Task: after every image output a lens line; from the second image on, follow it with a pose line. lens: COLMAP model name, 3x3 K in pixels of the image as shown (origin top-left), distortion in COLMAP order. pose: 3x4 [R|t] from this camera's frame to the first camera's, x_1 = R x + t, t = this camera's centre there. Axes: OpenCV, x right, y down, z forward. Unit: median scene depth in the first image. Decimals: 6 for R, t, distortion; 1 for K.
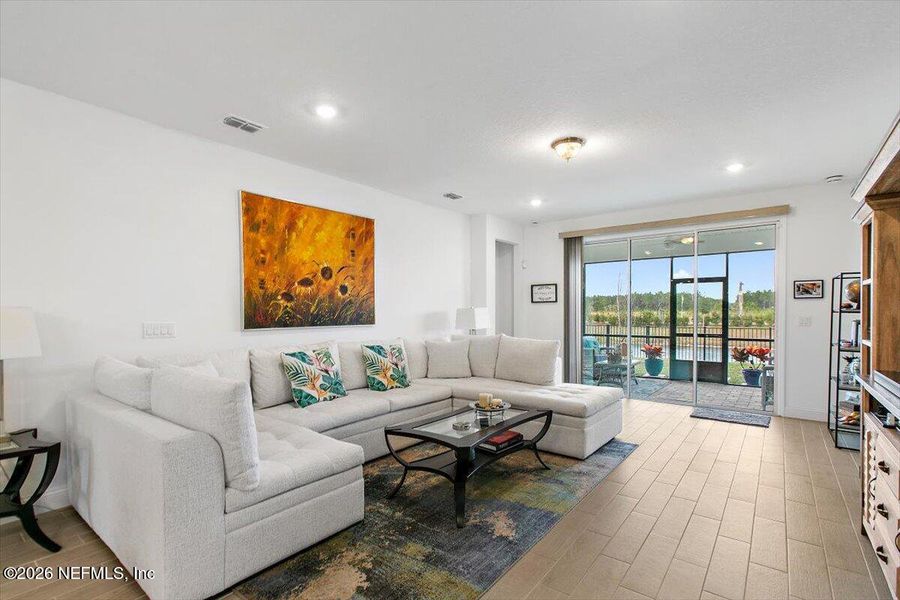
lens RADIAL K [[427.1, 0, 450.1], [0, 427.1, 319.8], [0, 0, 1]] dist [-0.012662, 0.000348]
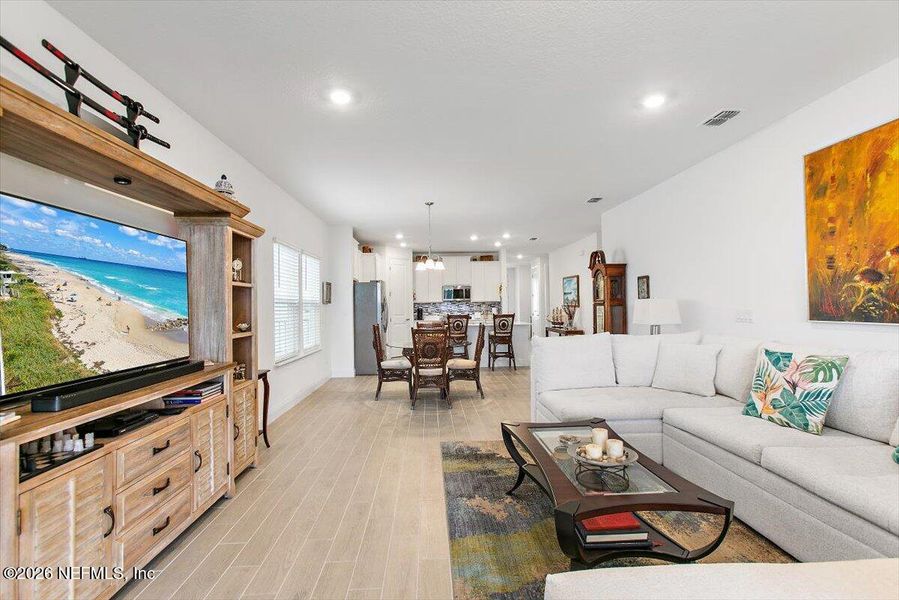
lens RADIAL K [[397.4, 0, 448.8], [0, 397.4, 294.0], [0, 0, 1]] dist [0.000172, 0.000237]
pose [[-0.759123, -0.003656, -0.650936, 0.510298], [0.003264, 0.999950, -0.009423, -0.021698], [0.650938, -0.009278, -0.759074, 1.037491]]
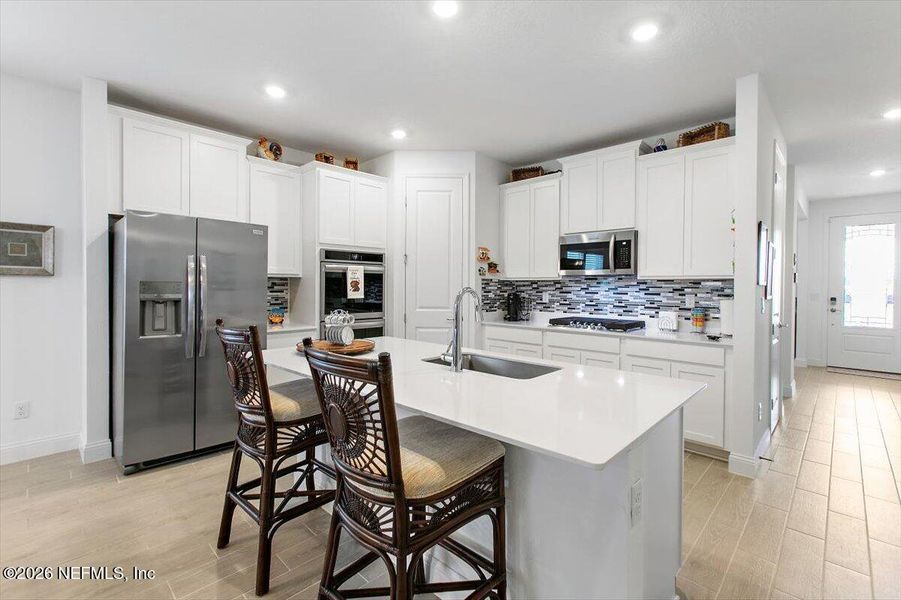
lens RADIAL K [[414.2, 0, 450.5], [0, 414.2, 300.0], [0, 0, 1]] dist [0.001614, 0.000648]
pose [[-0.994824, -0.007431, 0.101343, -1.026268], [-0.001786, 0.998447, 0.055680, 0.002617], [-0.101600, 0.055210, -0.993292, 0.070362]]
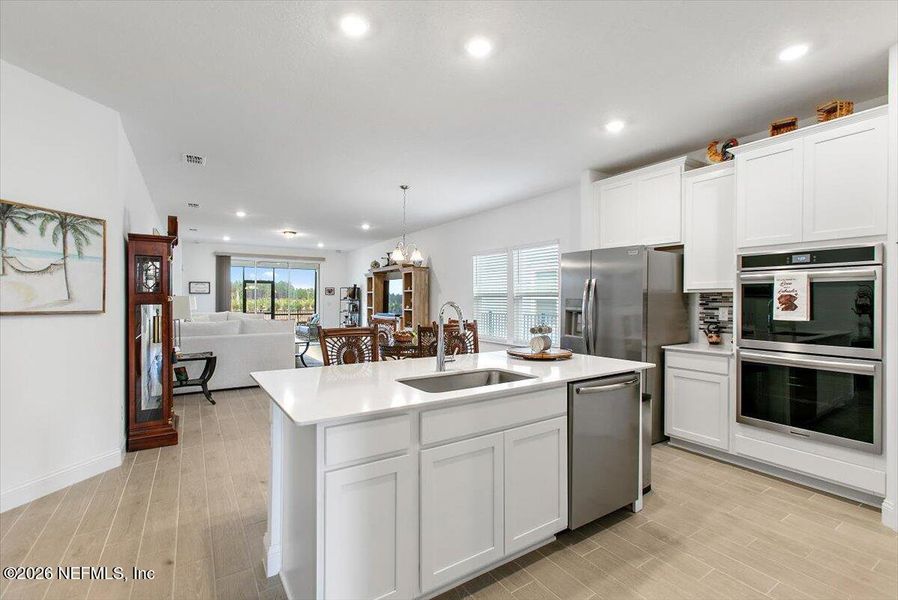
lens RADIAL K [[412.8, 0, 449.0], [0, 412.8, 300.0], [0, 0, 1]] dist [0.001614, 0.000648]
pose [[0.338596, 0.003825, 0.940924, -1.532771], [0.015300, 0.999837, -0.009570, 0.020034], [-0.940808, 0.017636, 0.338482, -0.640069]]
